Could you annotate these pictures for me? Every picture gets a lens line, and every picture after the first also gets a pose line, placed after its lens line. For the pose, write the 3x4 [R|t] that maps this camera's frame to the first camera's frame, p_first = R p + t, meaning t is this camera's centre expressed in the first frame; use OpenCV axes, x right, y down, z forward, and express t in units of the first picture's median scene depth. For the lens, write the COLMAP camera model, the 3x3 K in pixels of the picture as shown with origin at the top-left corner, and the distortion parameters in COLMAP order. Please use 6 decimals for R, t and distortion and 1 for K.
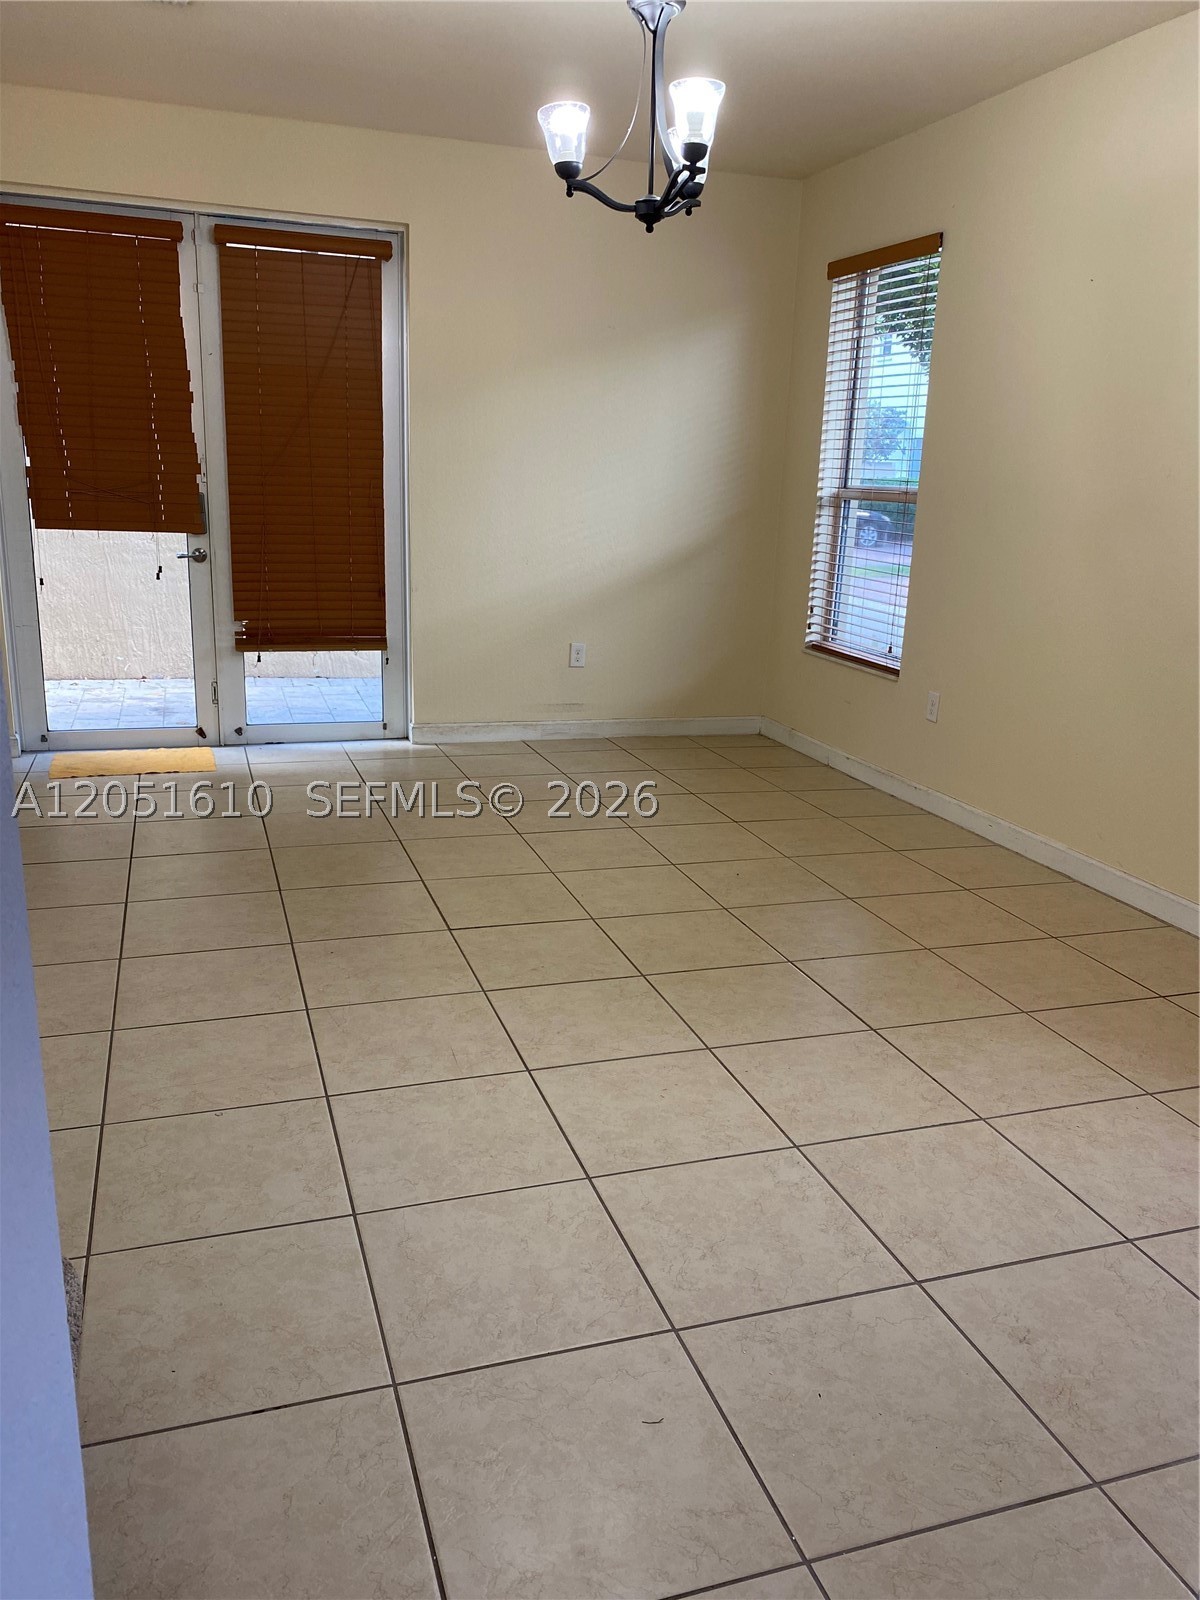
lens RADIAL K [[1214.5, 0, 586.6], [0, 1214.5, 786.5], [0, 0, 1]] dist [-0.003977, 0.002969]
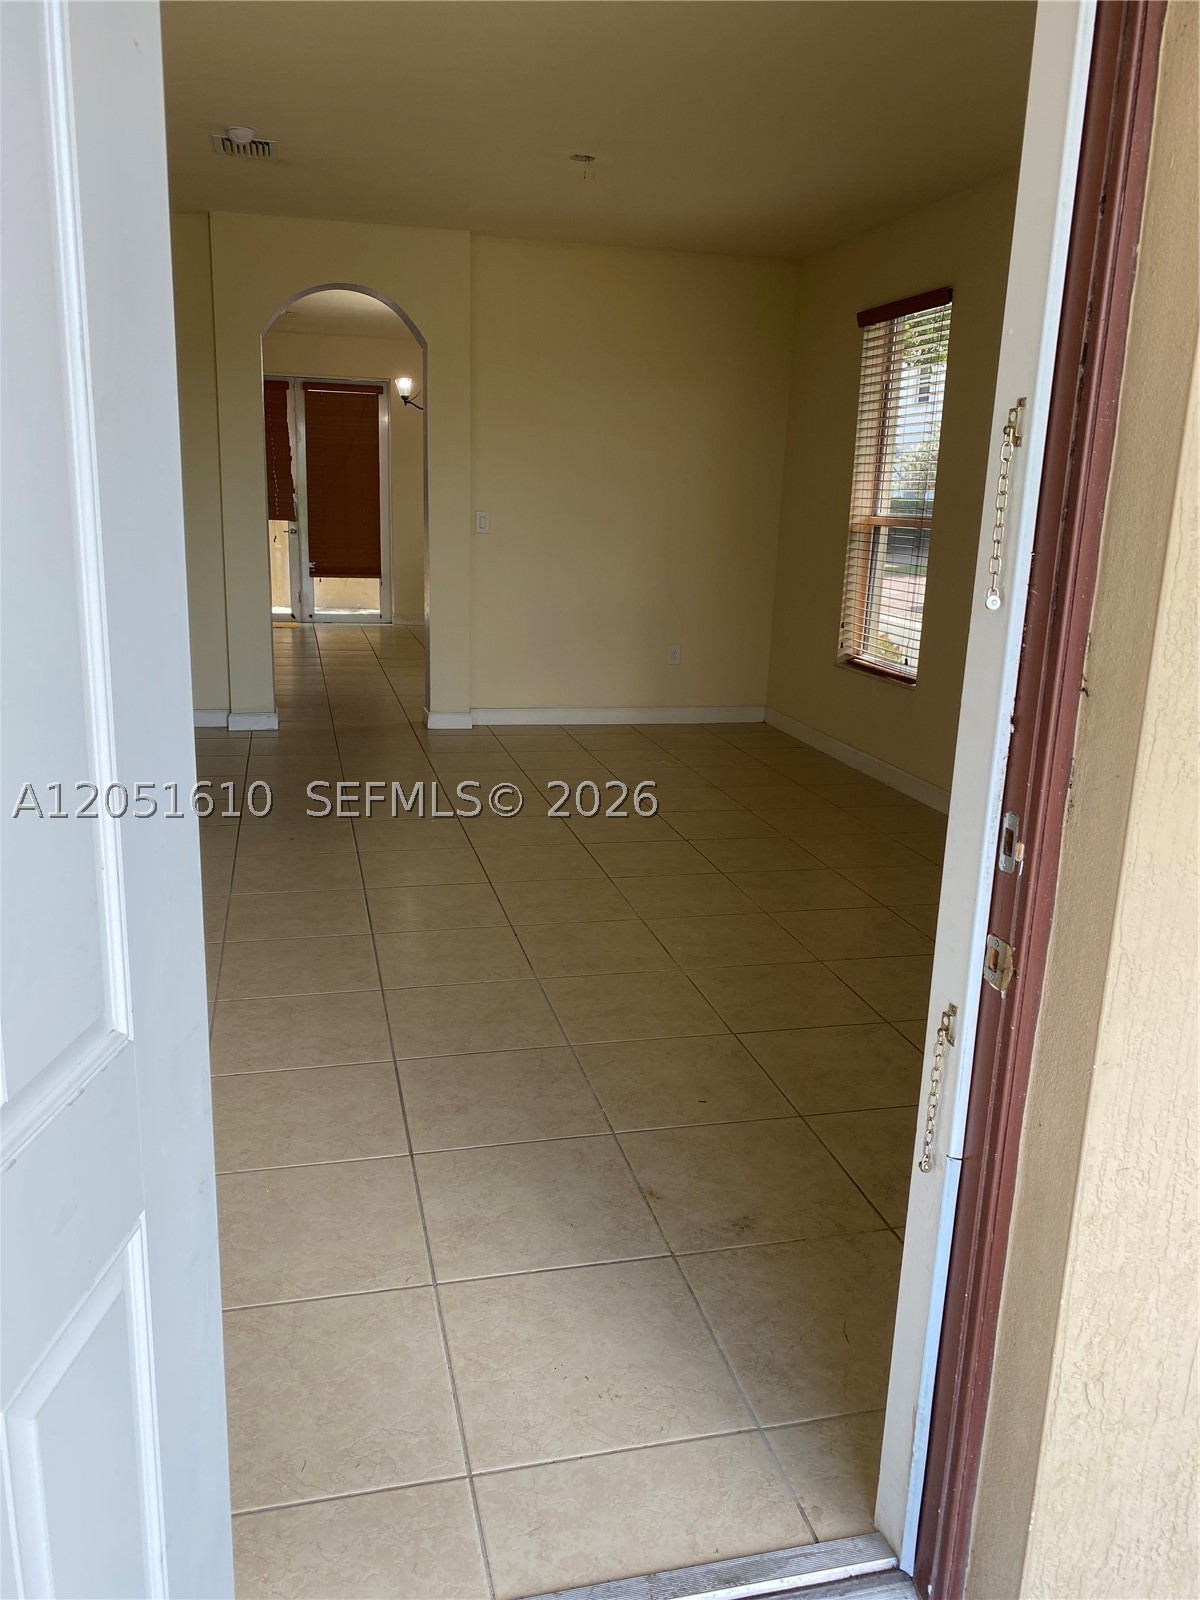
lens RADIAL K [[1214.5, 0, 612.2], [0, 1214.5, 810.3], [0, 0, 1]] dist [-0.003977, 0.002969]
pose [[0.998516, 0.015364, -0.052249, 0.341629], [-0.015662, 0.999863, -0.005284, 0.287836], [0.052161, 0.006094, 0.998620, -1.044972]]
